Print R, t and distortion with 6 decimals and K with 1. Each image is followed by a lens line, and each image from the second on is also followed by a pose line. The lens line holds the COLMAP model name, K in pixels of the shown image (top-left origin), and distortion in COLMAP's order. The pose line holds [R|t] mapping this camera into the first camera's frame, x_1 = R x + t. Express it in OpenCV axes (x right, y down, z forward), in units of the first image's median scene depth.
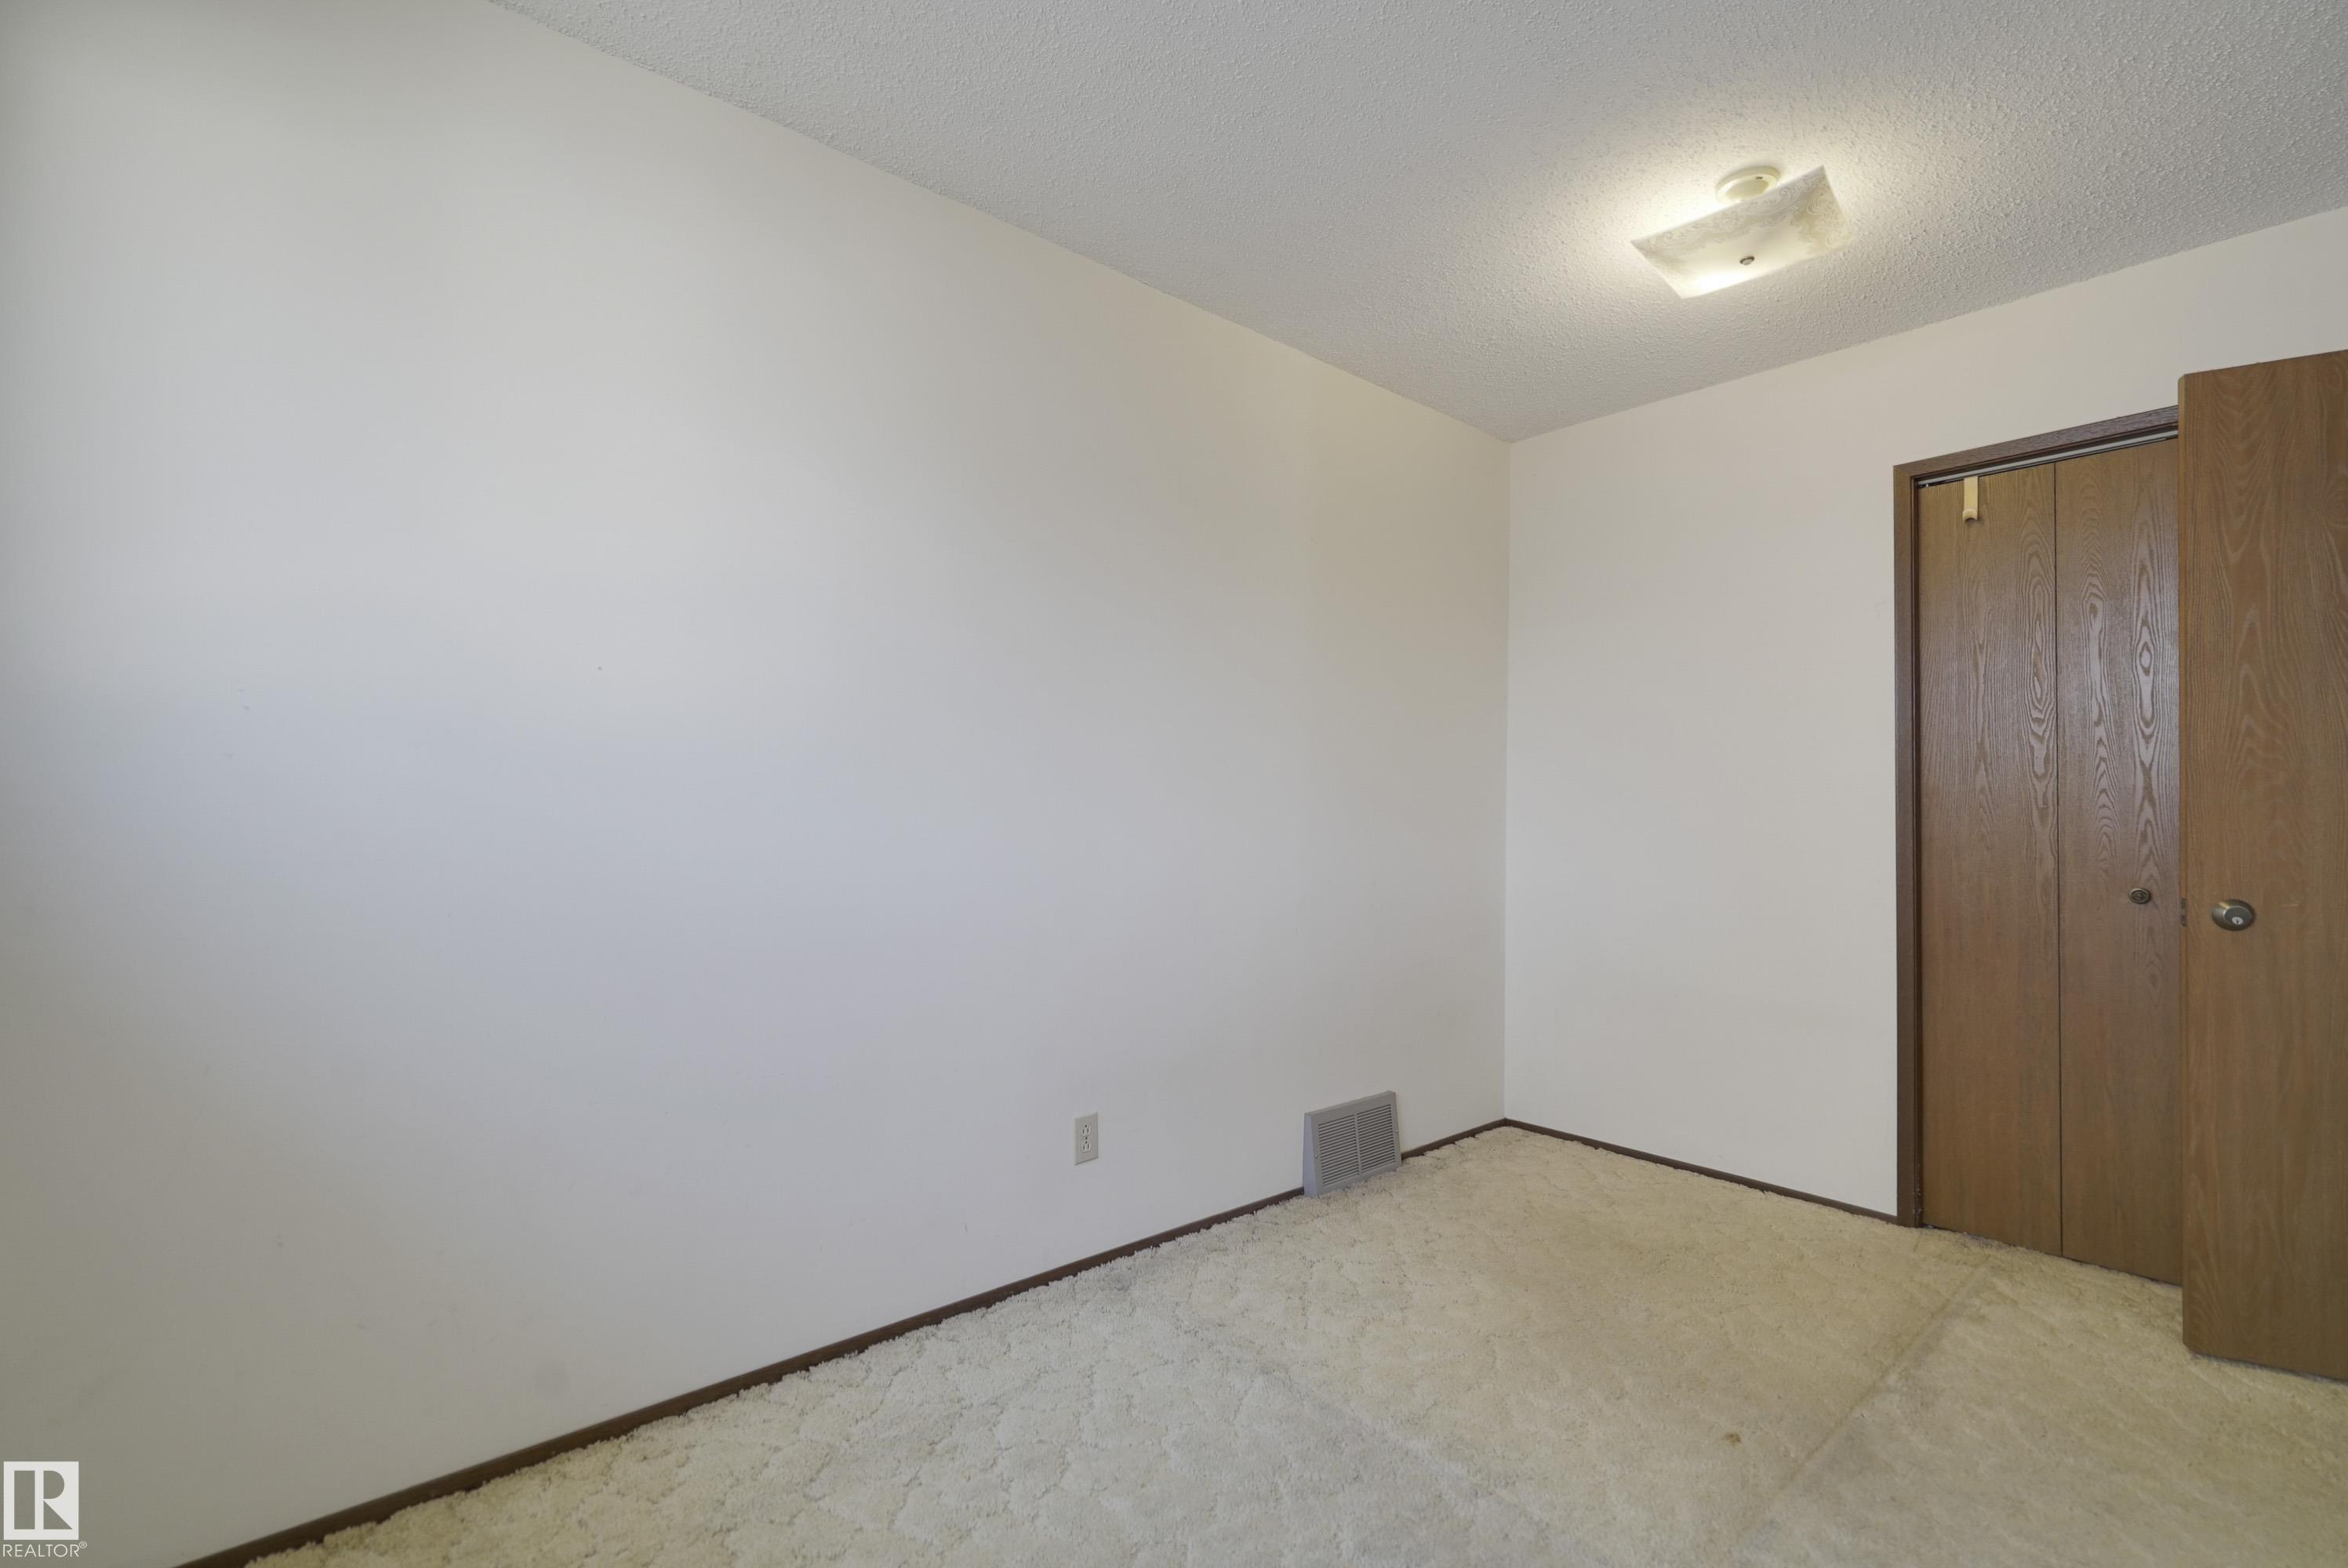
lens RADIAL K [[1058.6, 0, 1165.4], [0, 1058.6, 794.9], [0, 0, 1]] dist [0.001491, 0.000564]
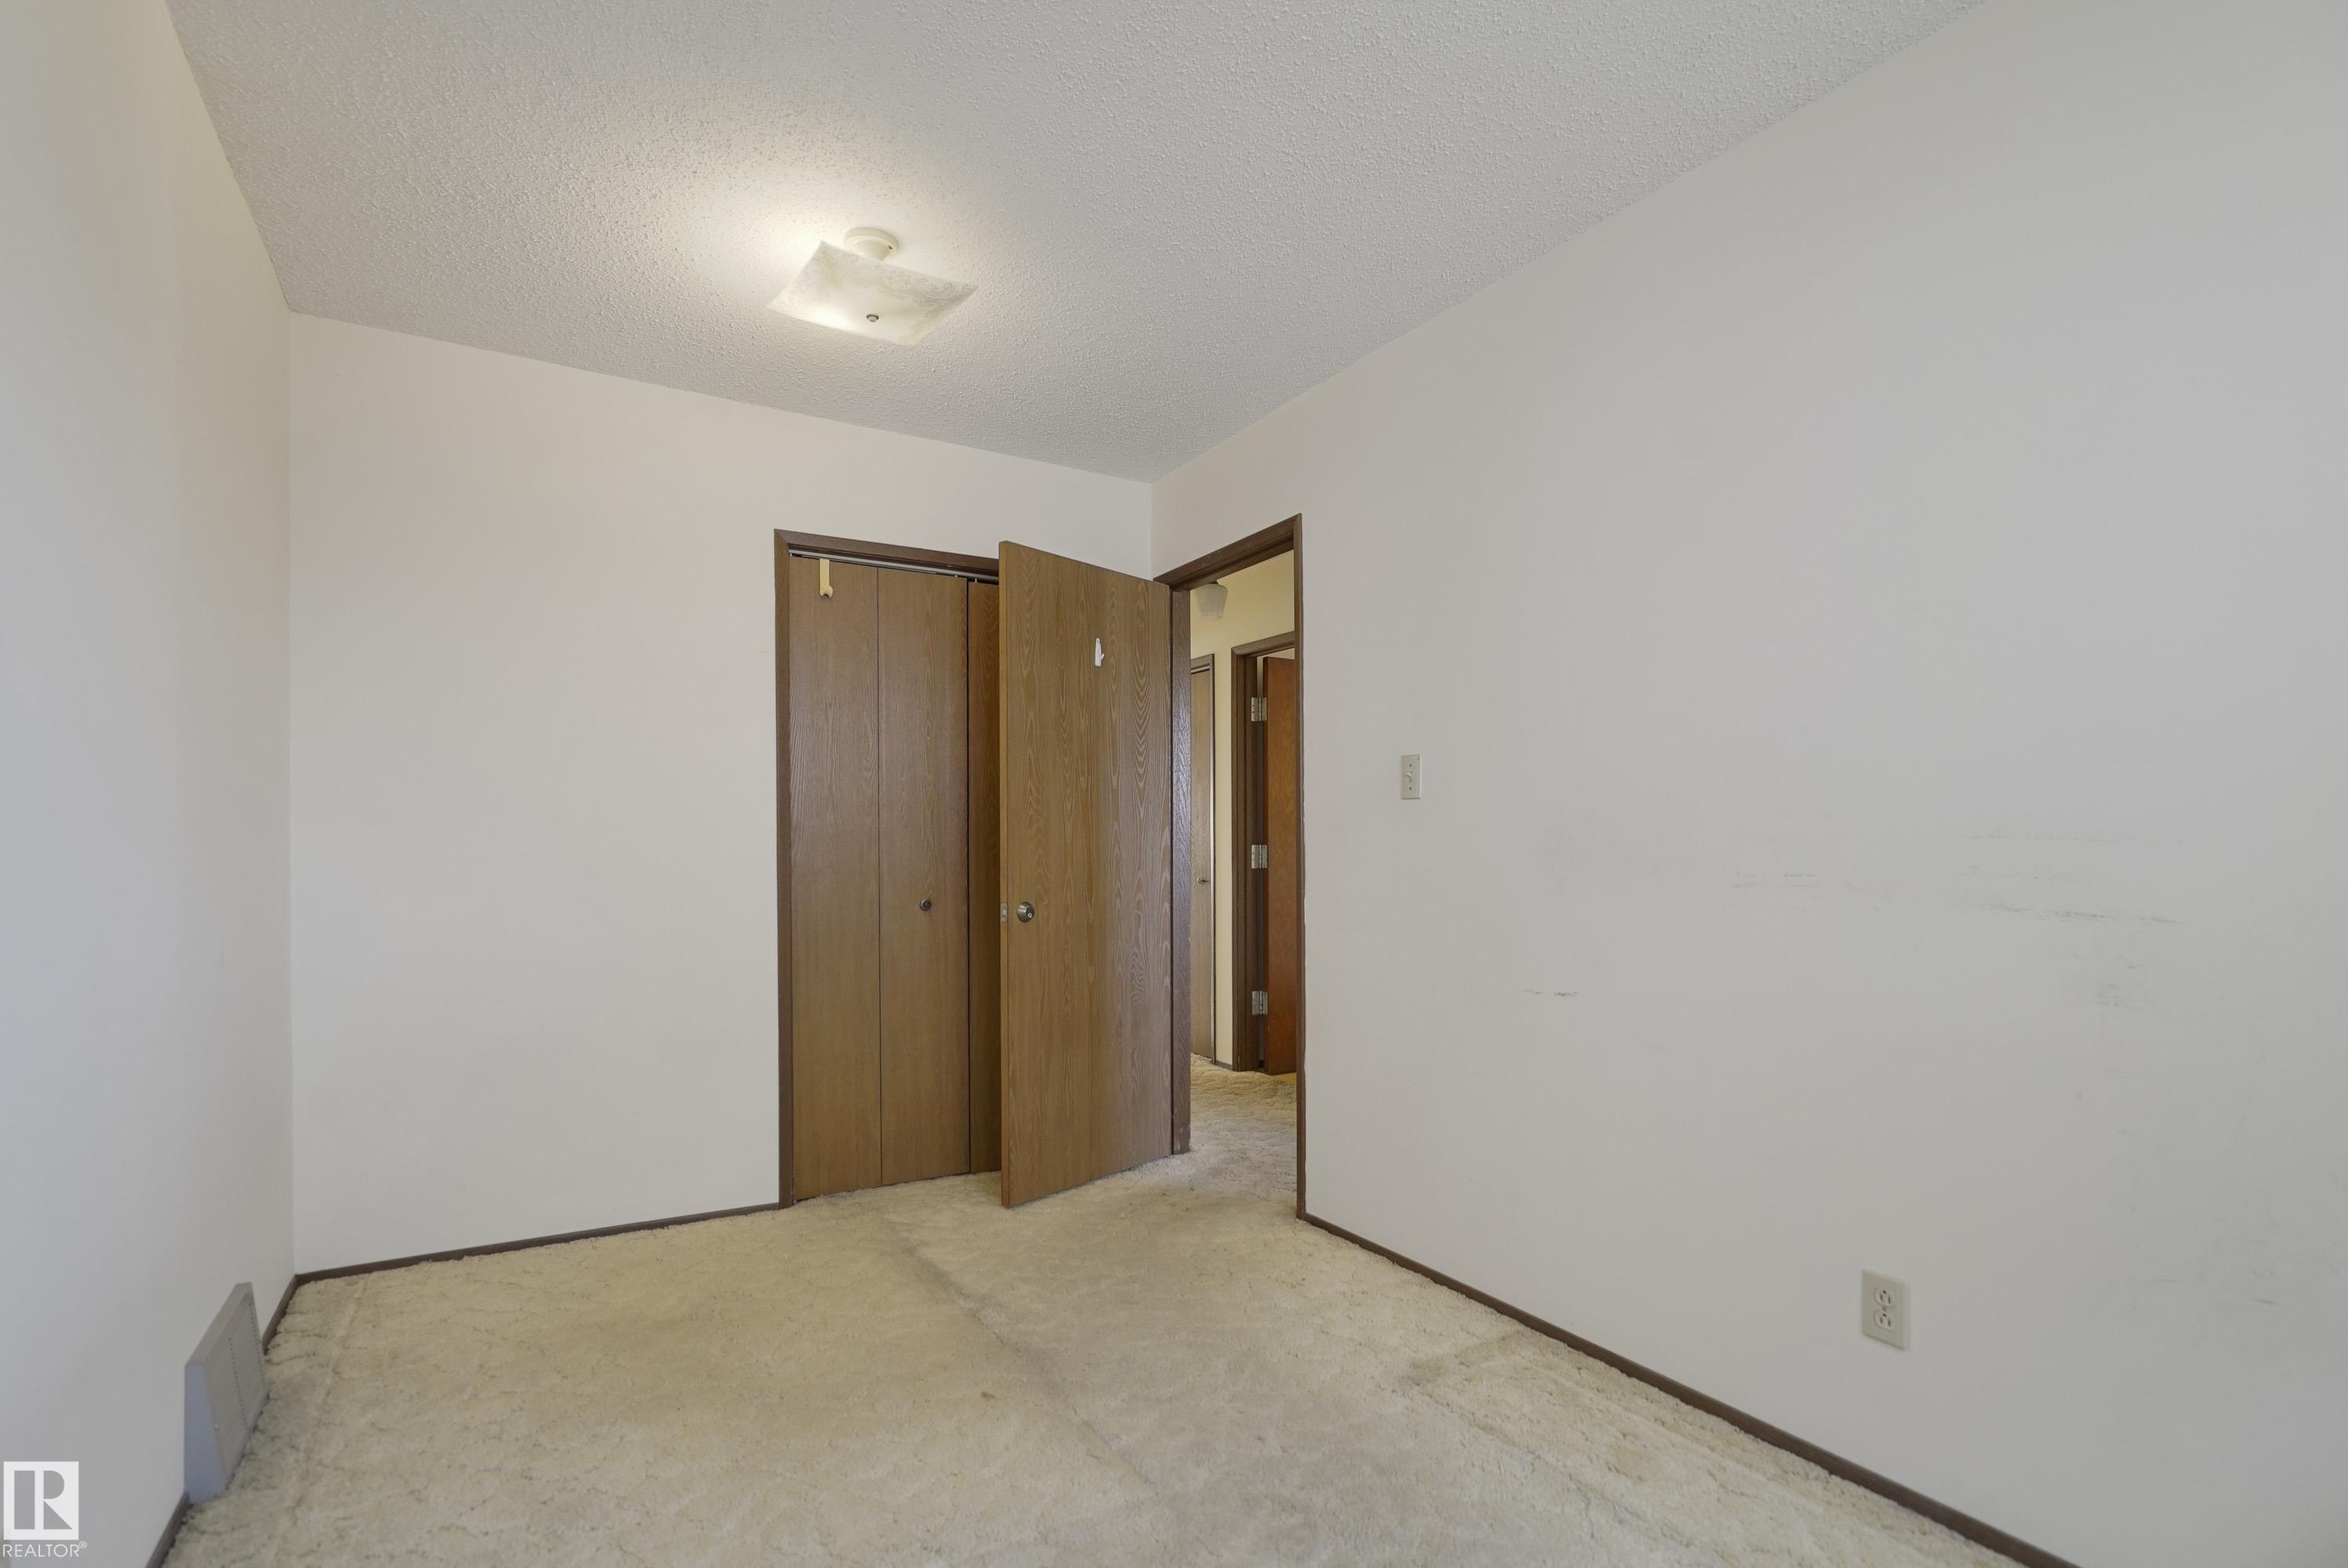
lens RADIAL K [[1078.9, 0, 1167.4], [0, 1078.9, 865.9], [0, 0, 1]] dist [0.000947, 0.000211]
pose [[0.194730, -0.020863, 0.980635, -0.376635], [-0.017036, 0.999551, 0.024648, 0.005426], [-0.980709, -0.021506, 0.194287, 0.411879]]
